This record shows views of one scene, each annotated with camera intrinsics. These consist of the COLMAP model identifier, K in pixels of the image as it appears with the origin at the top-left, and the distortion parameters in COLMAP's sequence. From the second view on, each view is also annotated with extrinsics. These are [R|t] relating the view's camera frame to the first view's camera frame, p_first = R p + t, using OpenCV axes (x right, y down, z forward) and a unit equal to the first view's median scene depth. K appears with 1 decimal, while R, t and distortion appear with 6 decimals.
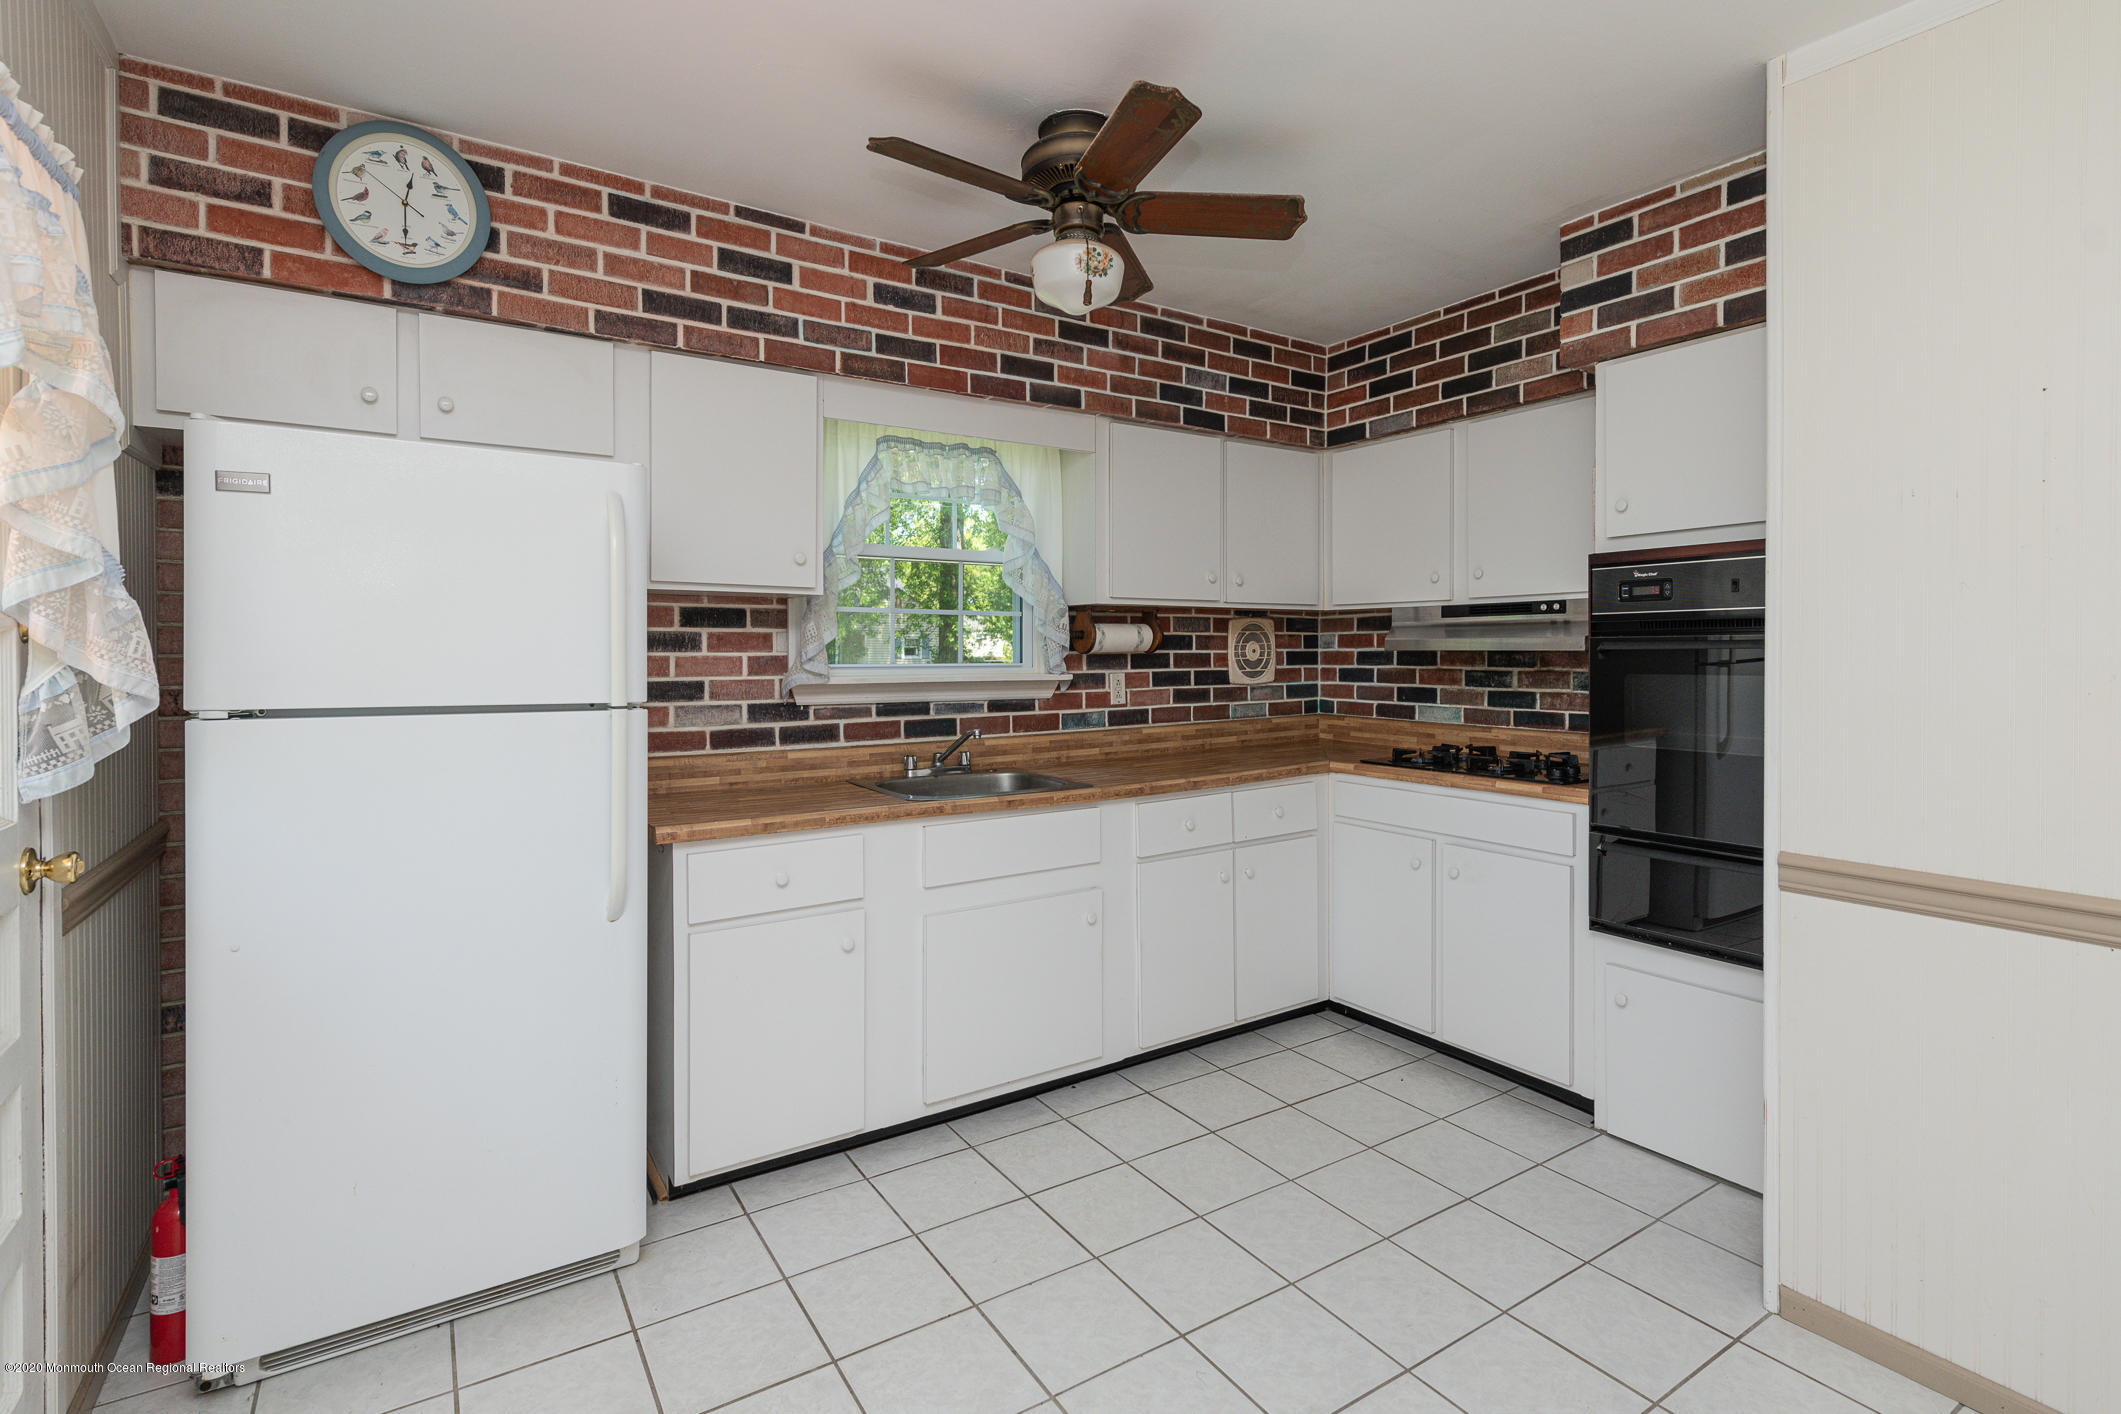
lens RADIAL K [[1046.0, 0, 1064.8], [0, 1046.0, 664.4], [0, 0, 1]] dist [0.000417, -0.001075]
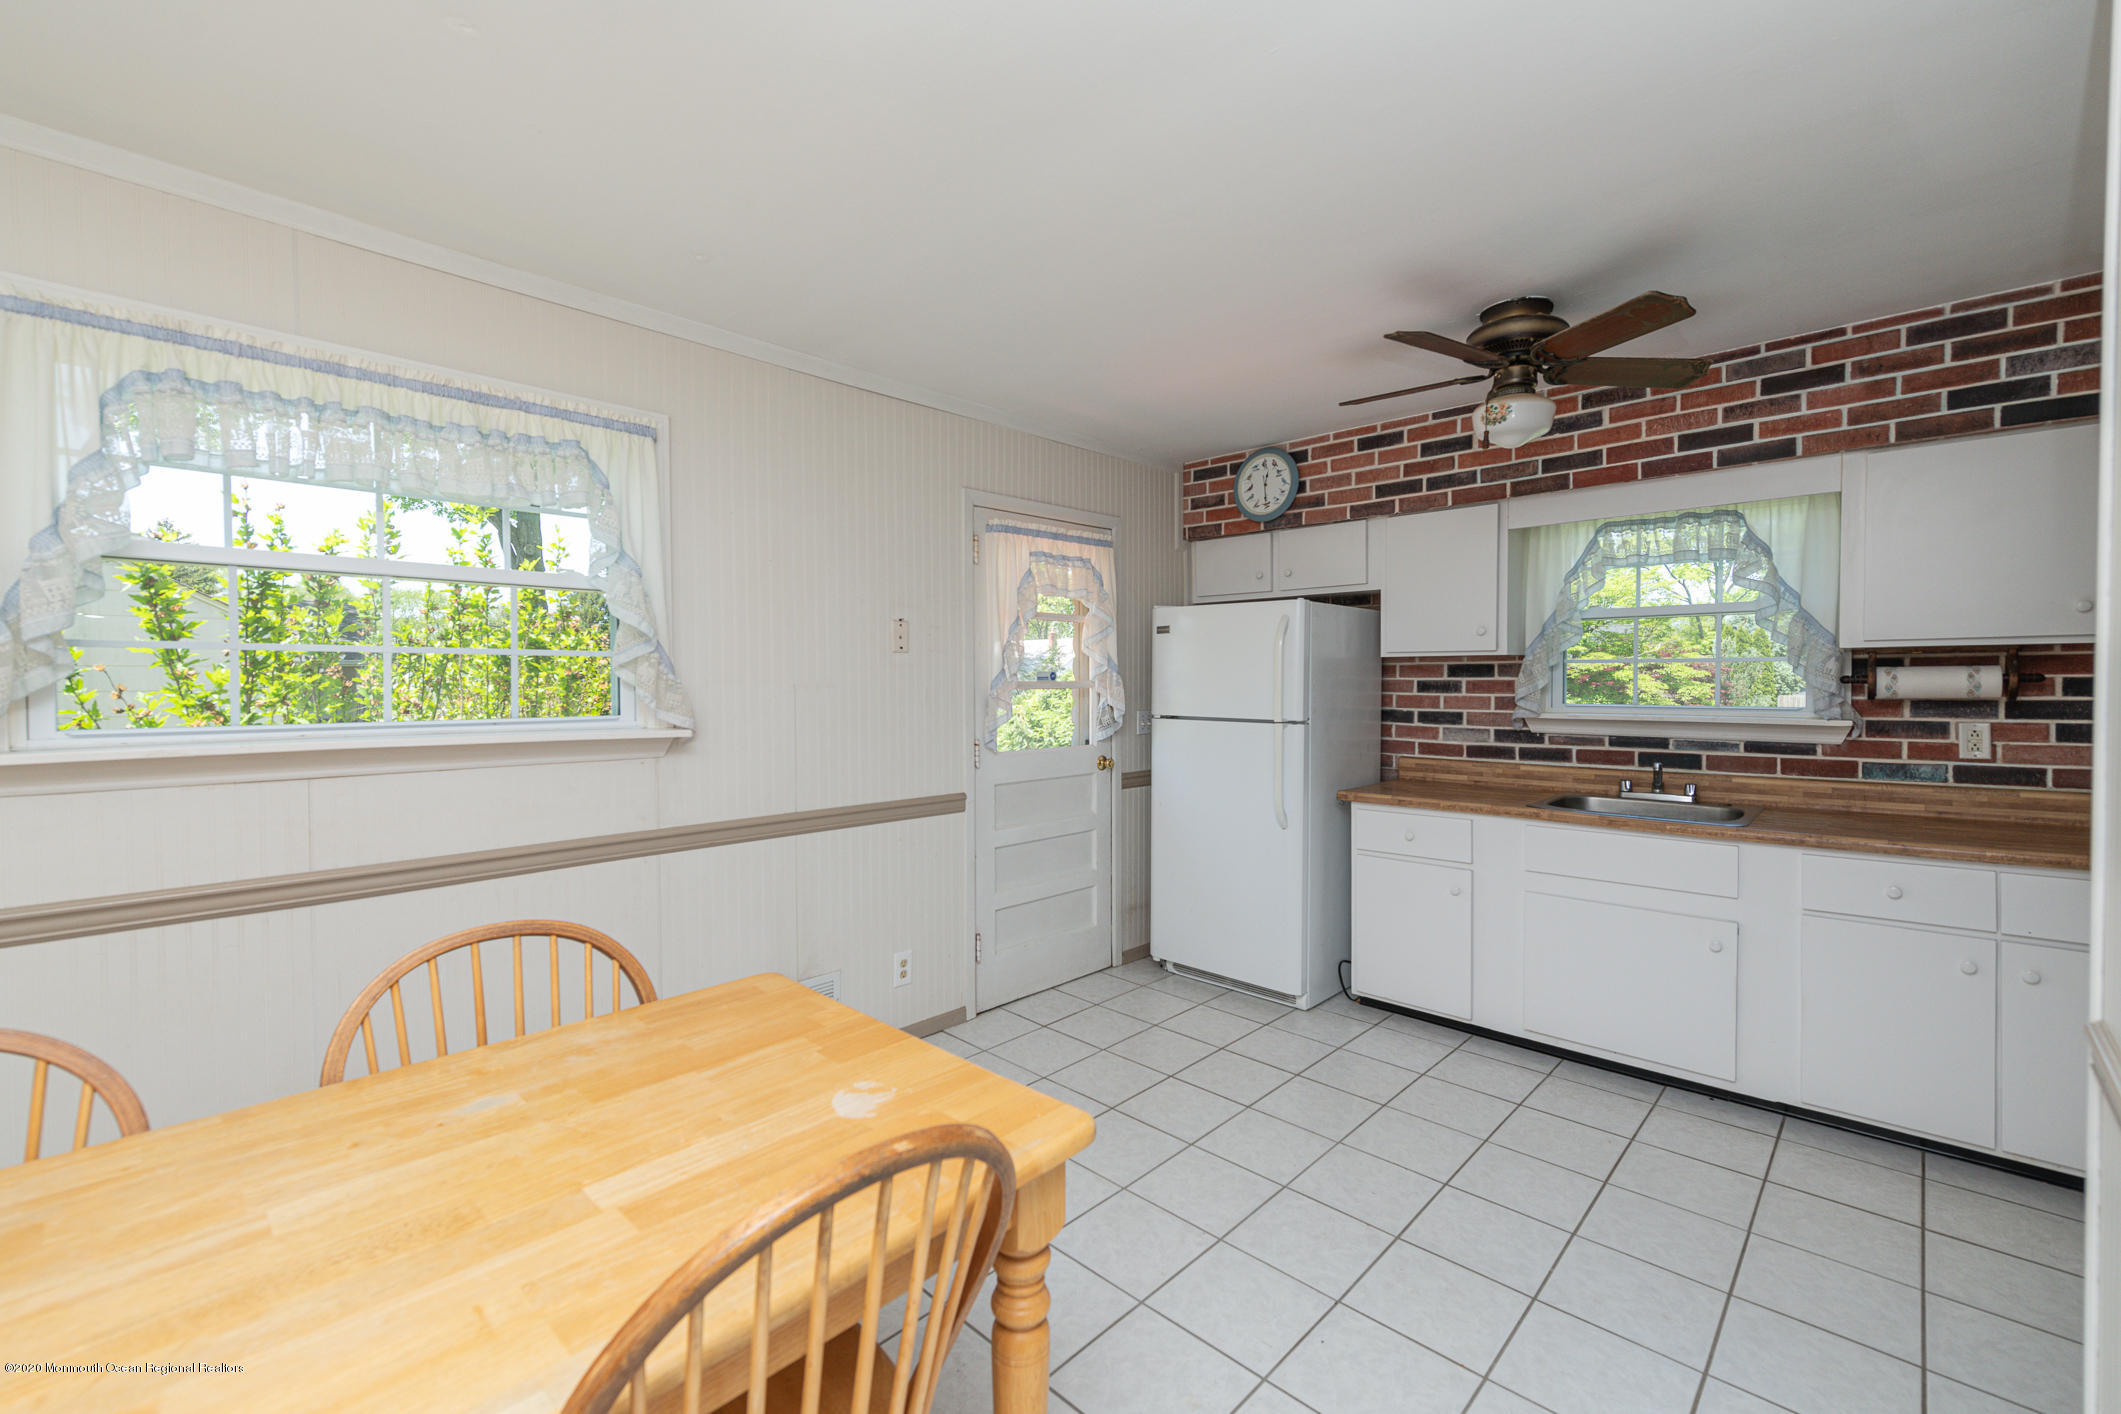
lens RADIAL K [[874.0, 0, 1063.4], [0, 874.0, 687.6], [0, 0, 1]] dist [-0.000735, -0.000131]
pose [[0.220670, 0.009939, -0.975298, 0.758800], [-0.010695, 0.999913, 0.007770, -0.023319], [0.975290, 0.008716, 0.220757, 0.145207]]
